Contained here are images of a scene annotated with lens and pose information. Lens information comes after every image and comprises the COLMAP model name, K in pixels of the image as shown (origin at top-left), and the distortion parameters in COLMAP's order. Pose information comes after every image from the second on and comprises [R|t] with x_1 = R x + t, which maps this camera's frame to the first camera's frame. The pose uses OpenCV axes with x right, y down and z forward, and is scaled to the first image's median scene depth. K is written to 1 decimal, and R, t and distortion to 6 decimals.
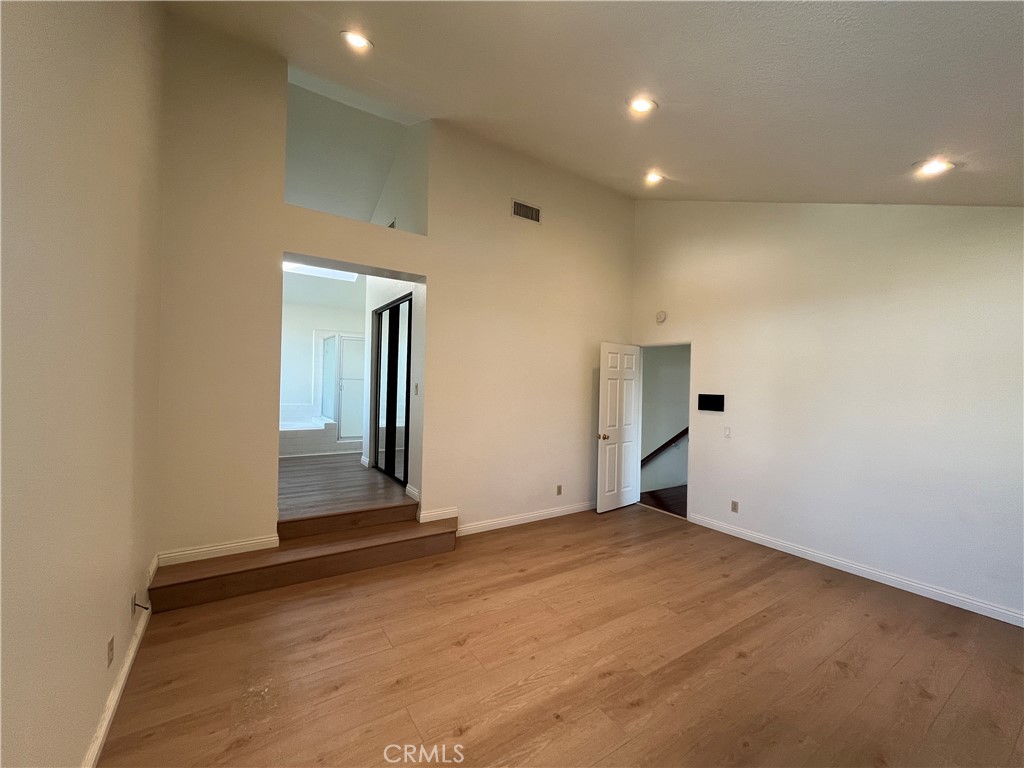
lens RADIAL K [[414.5, 0, 510.8], [0, 414.5, 383.6], [0, 0, 1]] dist [-0.002840, -0.000200]
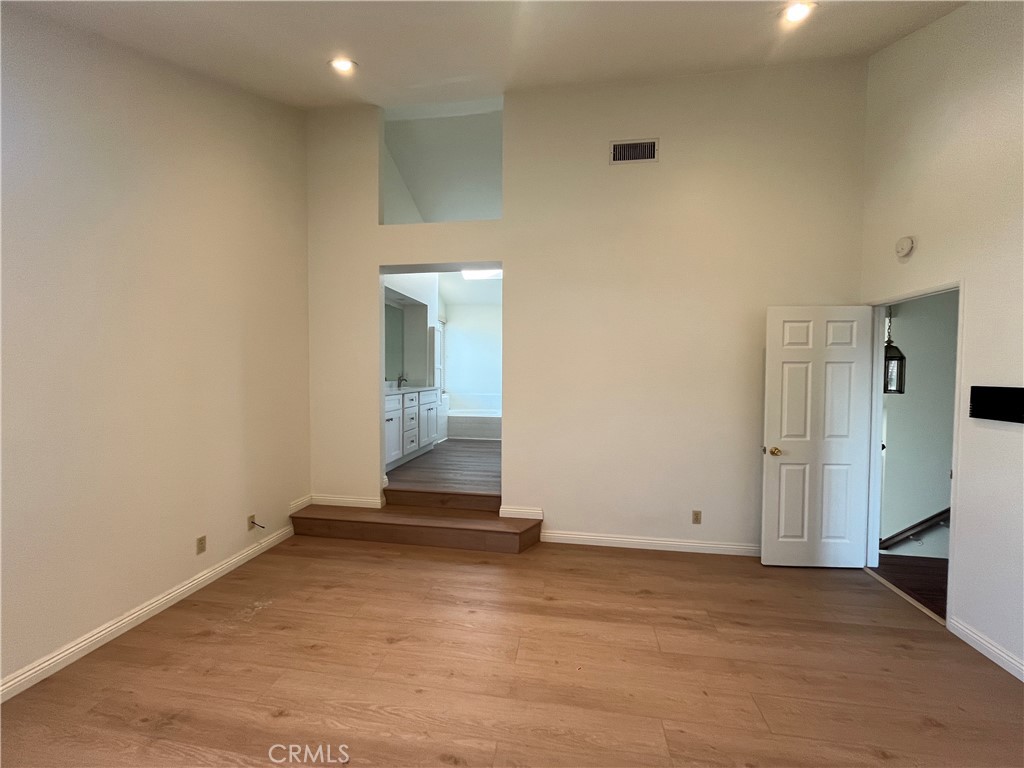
lens RADIAL K [[414.5, 0, 510.1], [0, 414.5, 384.3], [0, 0, 1]] dist [-0.002840, -0.000200]
pose [[0.736884, -0.000183, -0.676019, 0.472662], [0.009804, 0.999898, 0.010416, 0.015829], [0.675948, -0.014304, 0.736811, 0.314702]]
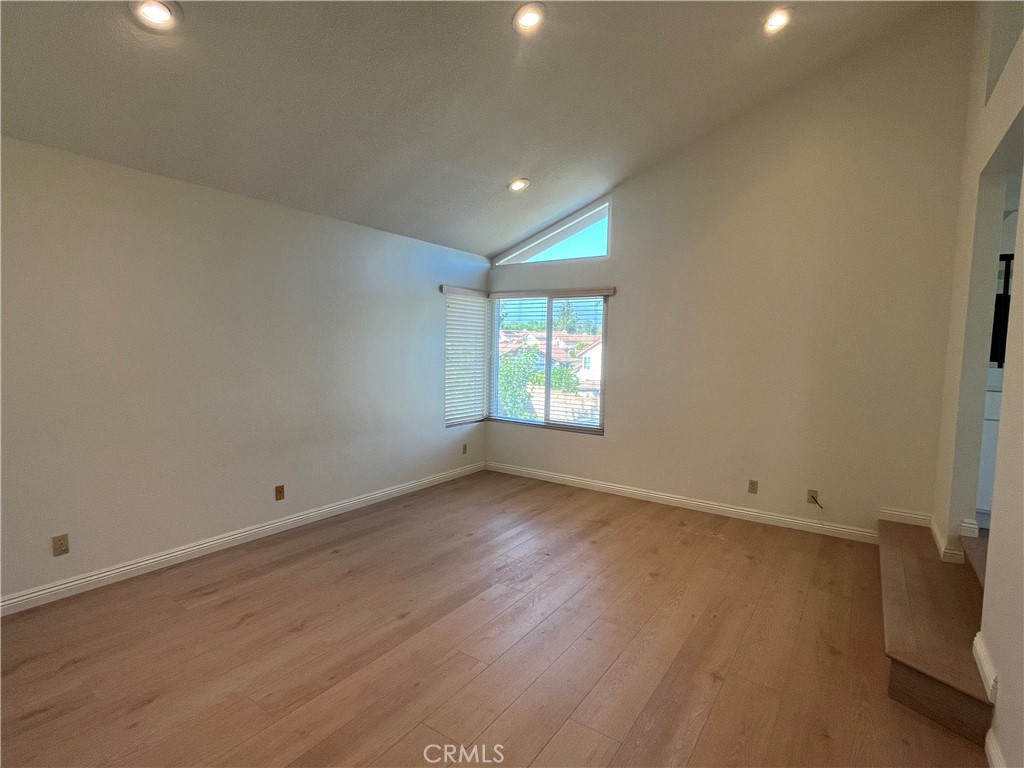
lens RADIAL K [[508.5, 0, 511.3], [0, 508.5, 384.2], [0, 0, 1]] dist [-0.003817, -0.000273]
pose [[-0.925622, -0.013984, -0.378190, 0.492199], [-0.043736, 0.996574, 0.070194, 0.022573], [0.375913, 0.081513, -0.923063, 1.348206]]
